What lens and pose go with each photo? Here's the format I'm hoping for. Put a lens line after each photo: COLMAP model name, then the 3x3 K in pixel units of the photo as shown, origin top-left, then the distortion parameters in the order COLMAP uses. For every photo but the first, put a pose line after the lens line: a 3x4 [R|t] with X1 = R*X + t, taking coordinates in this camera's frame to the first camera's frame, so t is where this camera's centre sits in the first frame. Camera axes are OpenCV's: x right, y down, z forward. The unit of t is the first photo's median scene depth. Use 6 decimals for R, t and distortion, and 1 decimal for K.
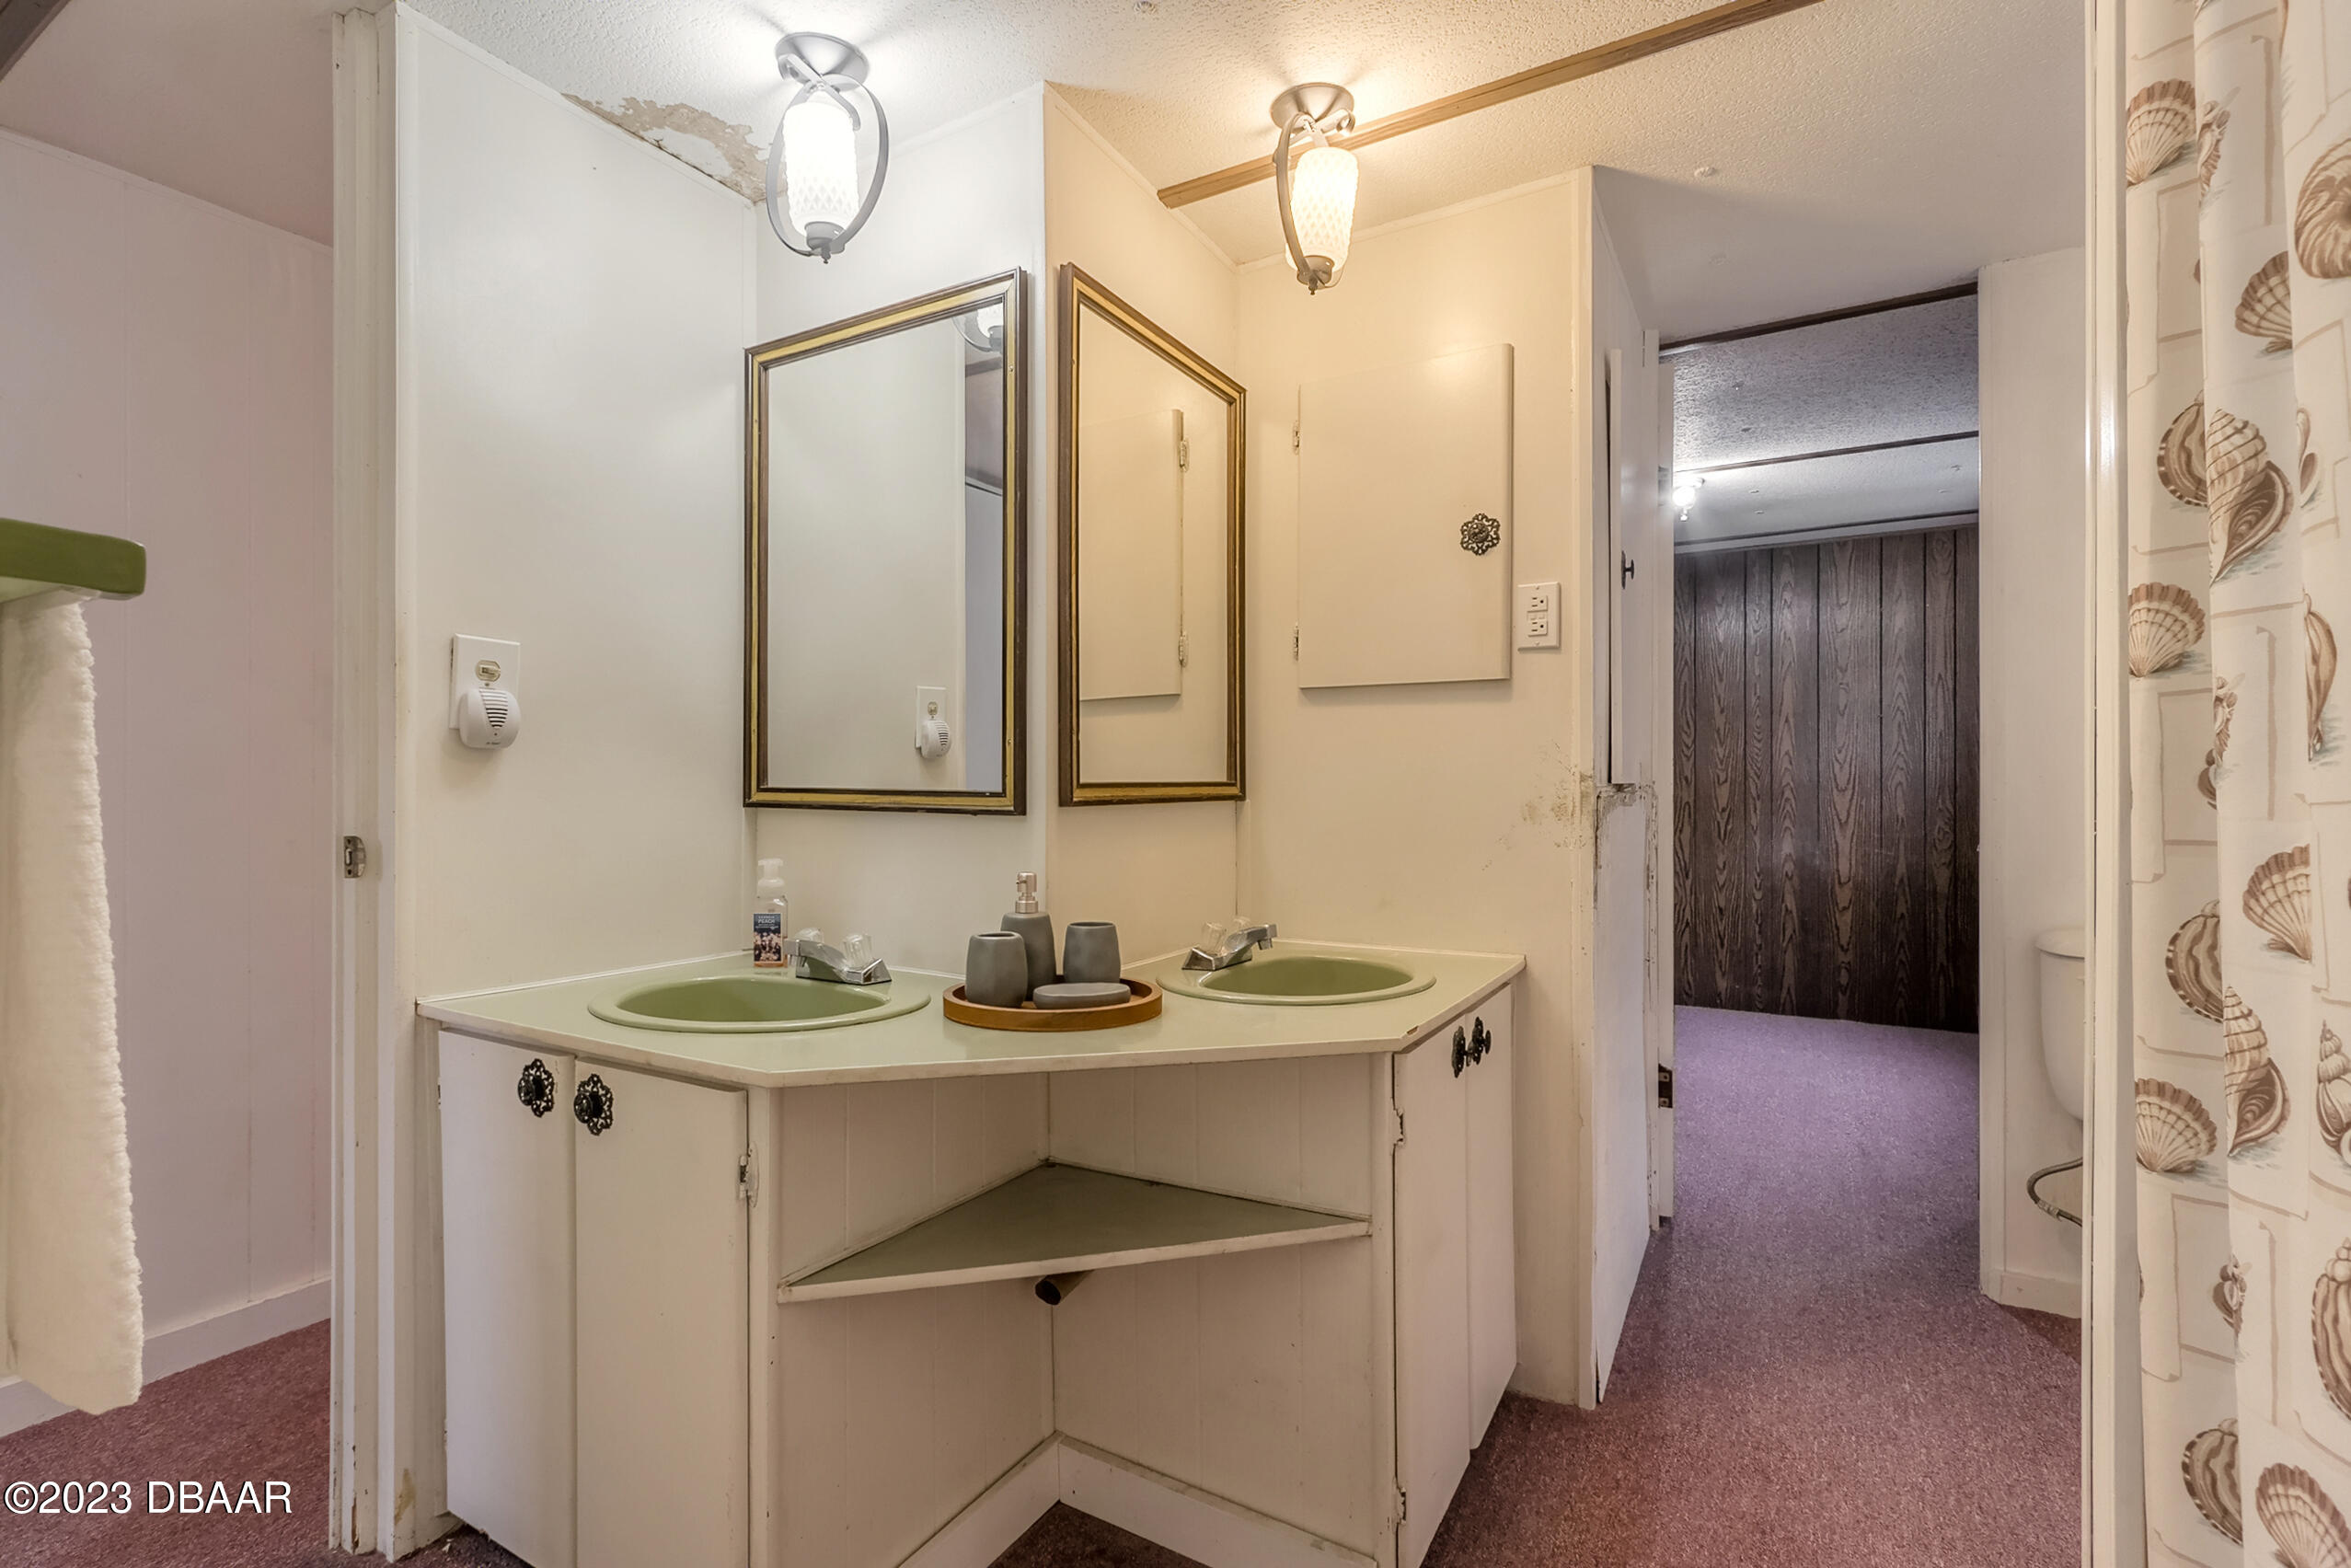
lens RADIAL K [[1087.1, 0, 1121.8], [0, 1087.1, 780.7], [0, 0, 1]] dist [-0.000326, -0.000098]
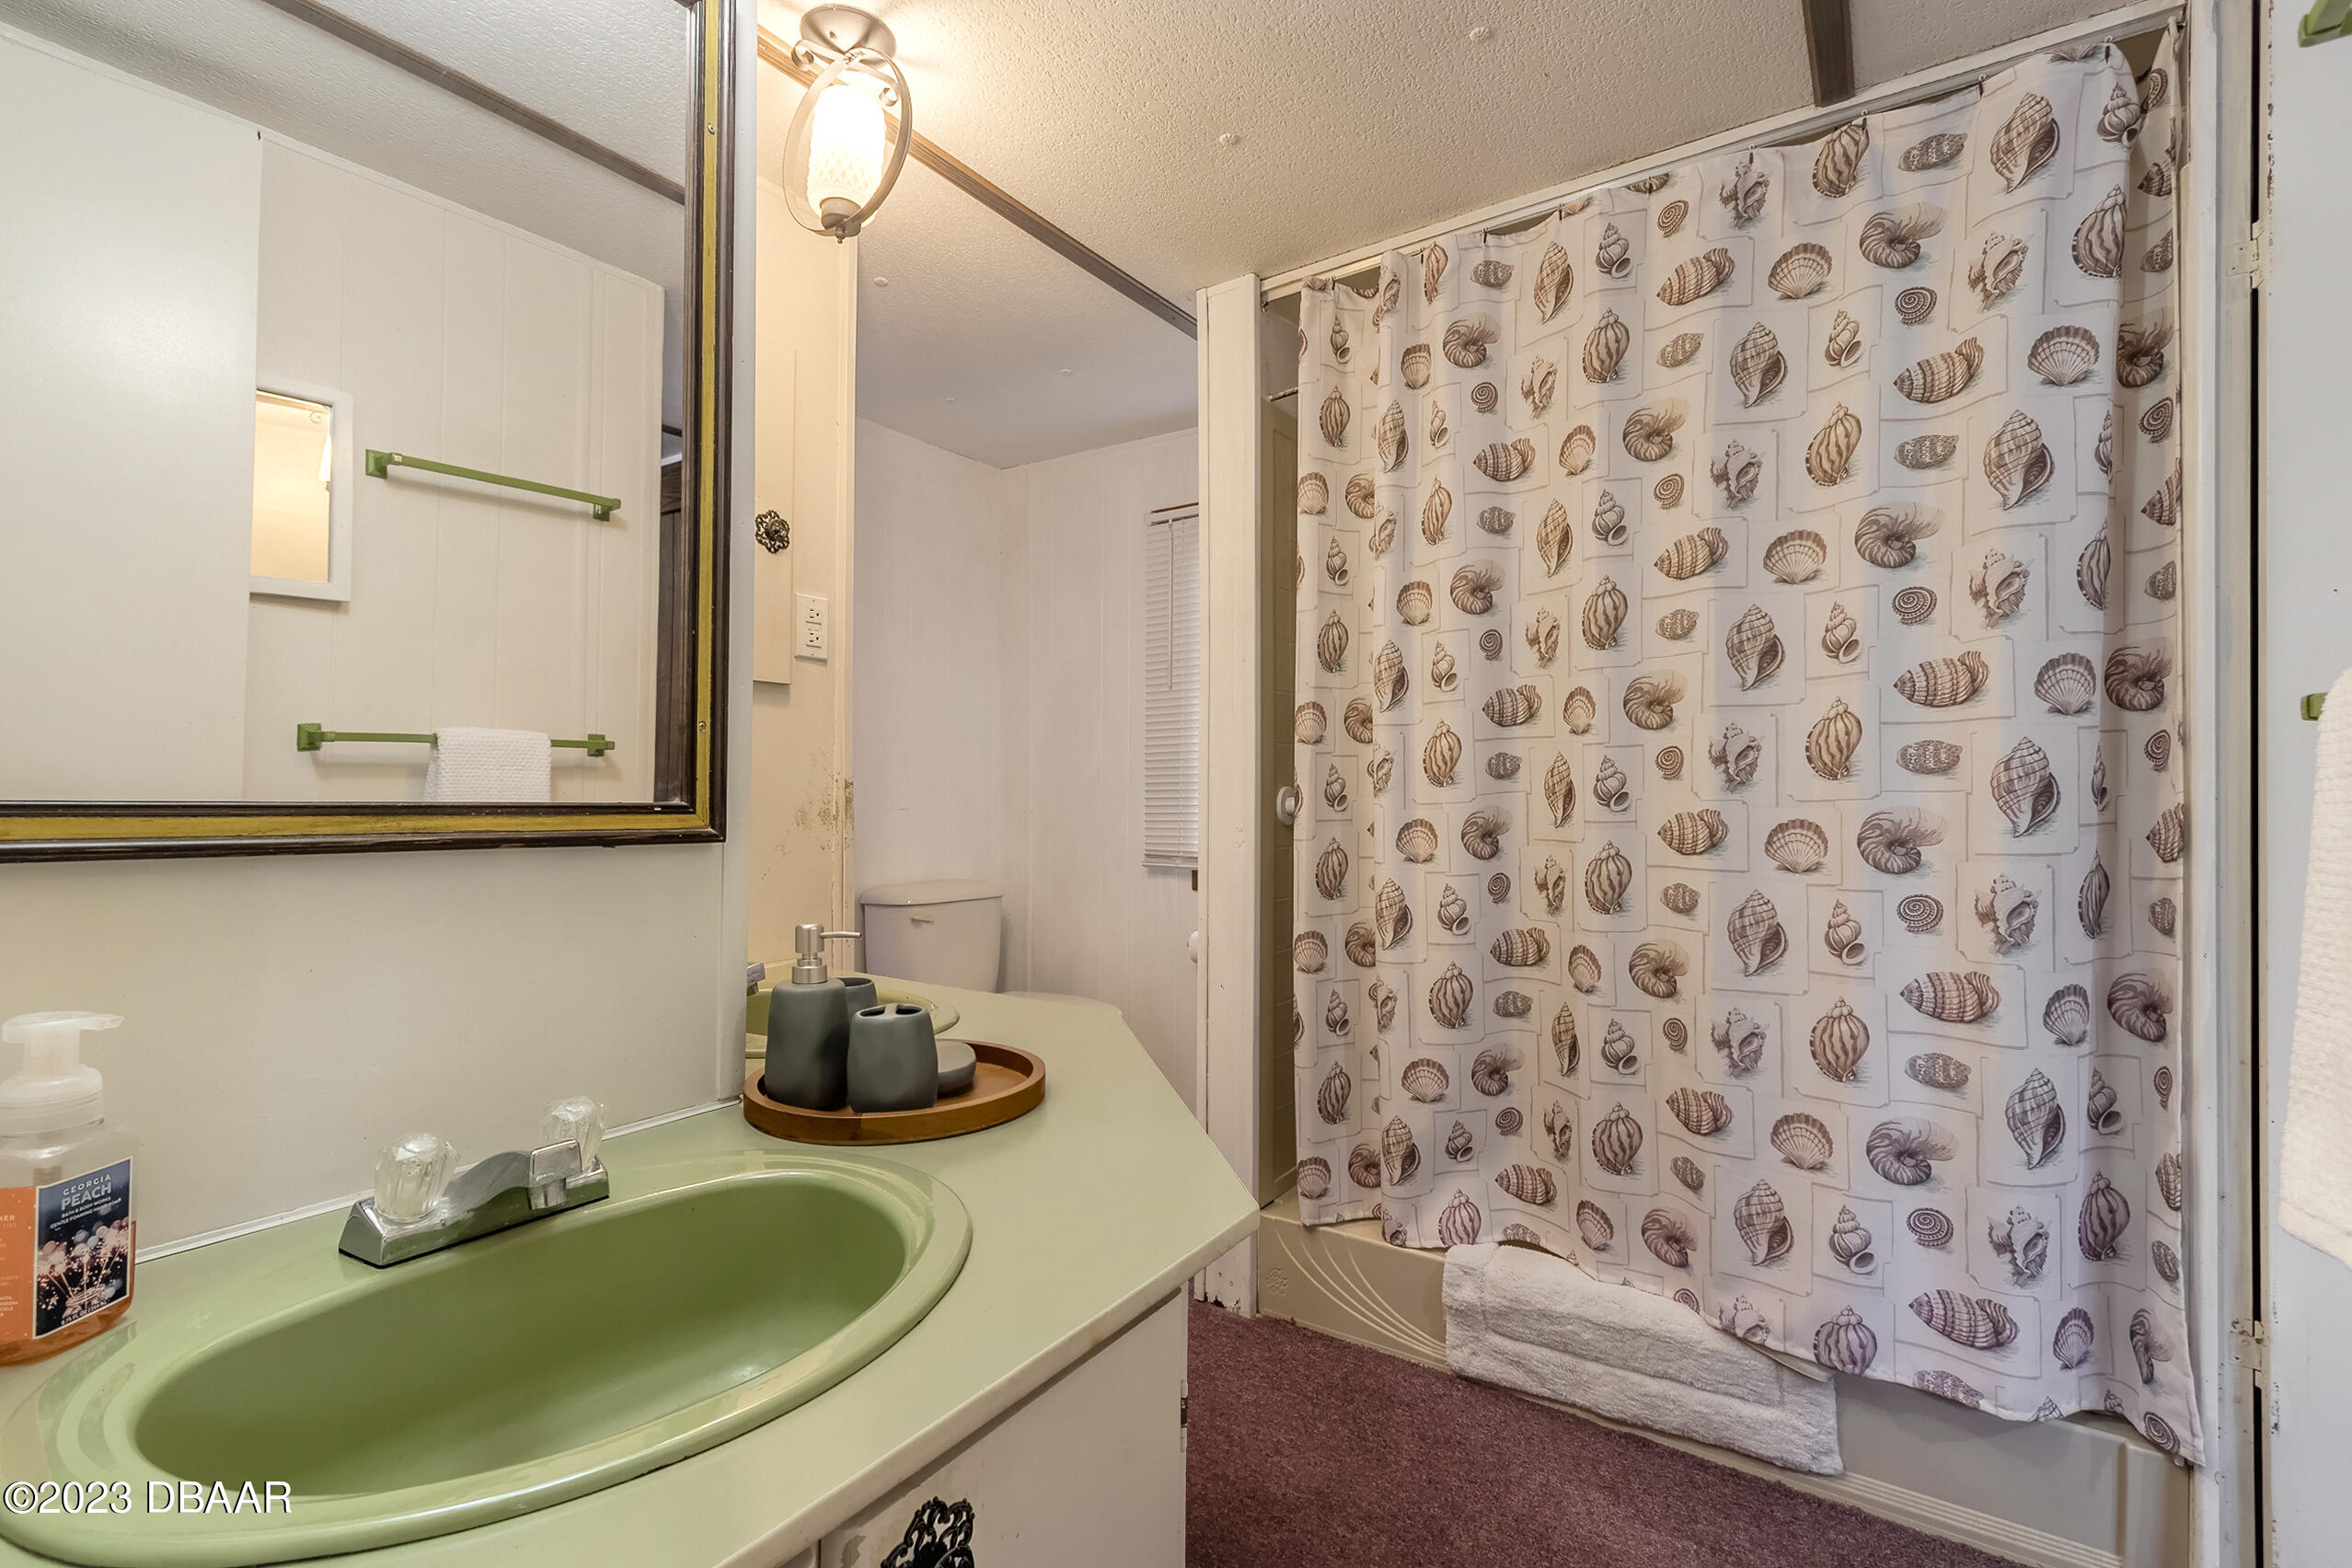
lens RADIAL K [[1087.6, 0, 1122.3], [0, 1087.6, 780.7], [0, 0, 1]] dist [-0.000326, -0.000098]
pose [[0.080004, 0.004491, 0.996784, -0.645655], [-0.006307, 0.999972, -0.003999, -0.003771], [-0.996775, -0.005967, 0.080030, 0.645430]]
